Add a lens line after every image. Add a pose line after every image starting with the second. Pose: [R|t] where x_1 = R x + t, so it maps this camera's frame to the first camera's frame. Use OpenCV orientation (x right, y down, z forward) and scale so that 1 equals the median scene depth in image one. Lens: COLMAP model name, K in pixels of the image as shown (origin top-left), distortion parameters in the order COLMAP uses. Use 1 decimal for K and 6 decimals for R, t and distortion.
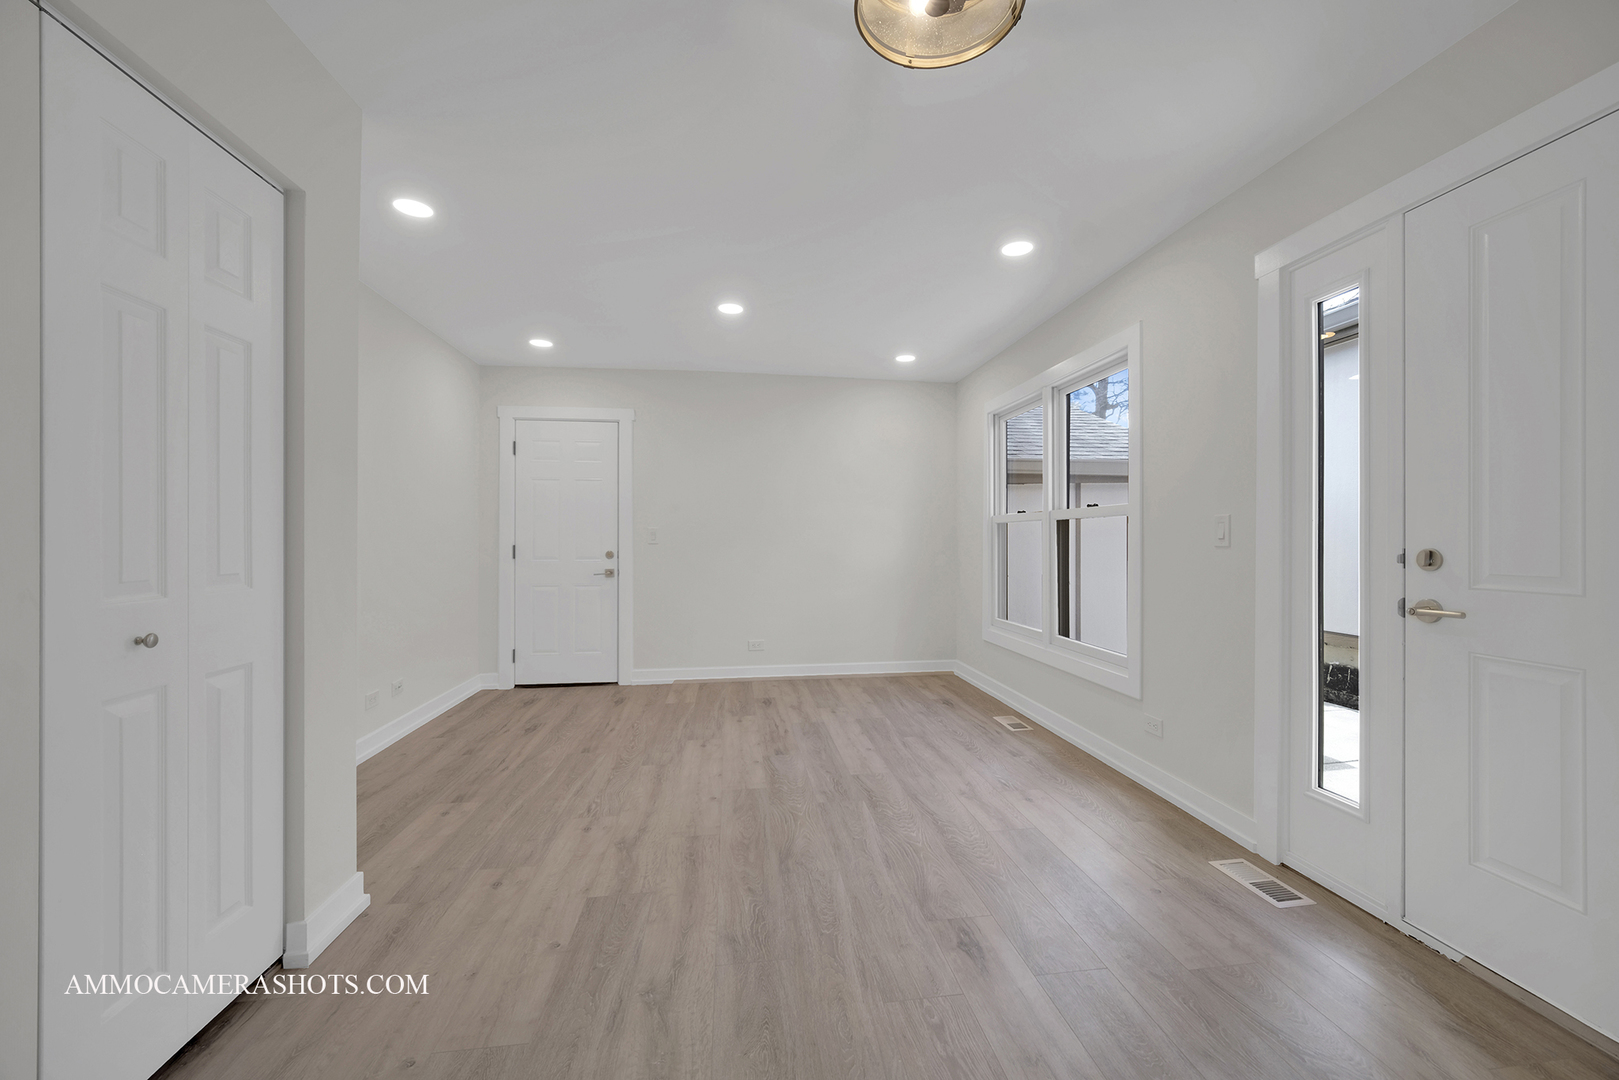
lens RADIAL K [[638.9, 0, 825.4], [0, 638.9, 530.8], [0, 0, 1]] dist [0.000718, 0.000387]
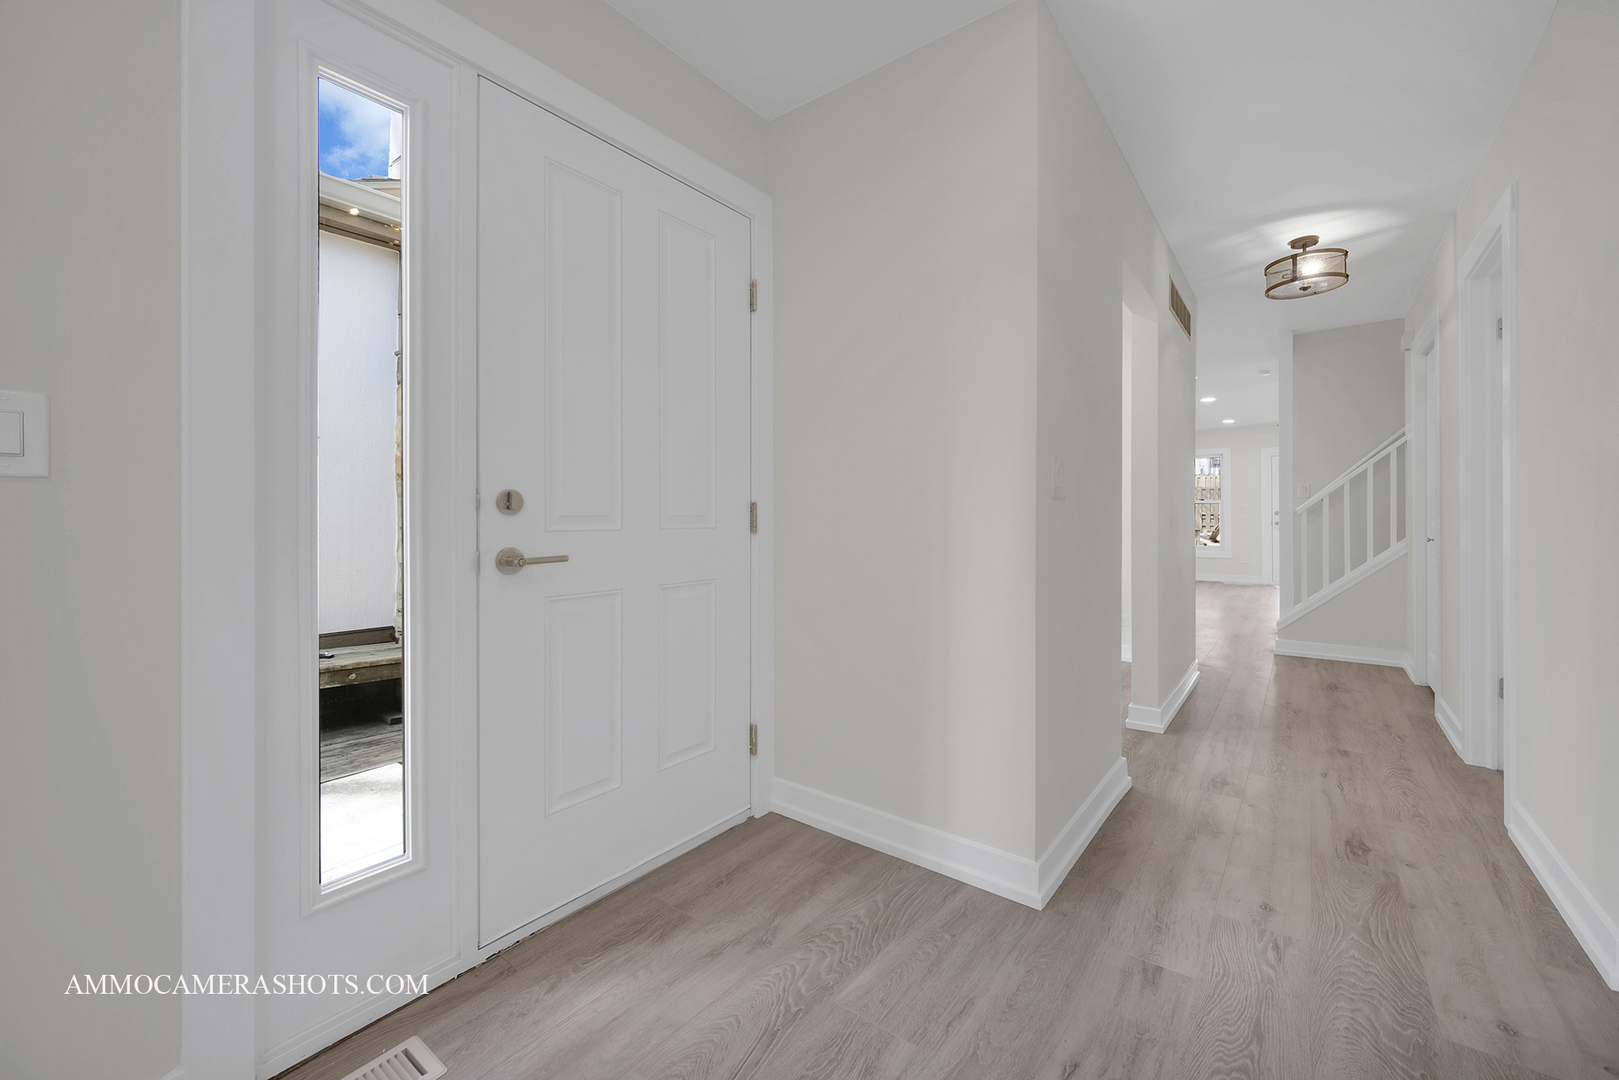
lens RADIAL K [[638.9, 0, 825.4], [0, 638.9, 530.8], [0, 0, 1]] dist [0.000718, 0.000387]
pose [[-0.679521, -0.010766, 0.733577, 0.018891], [-0.002636, 0.999922, 0.012234, 0.072017], [-0.733651, 0.006379, -0.679497, 1.273955]]
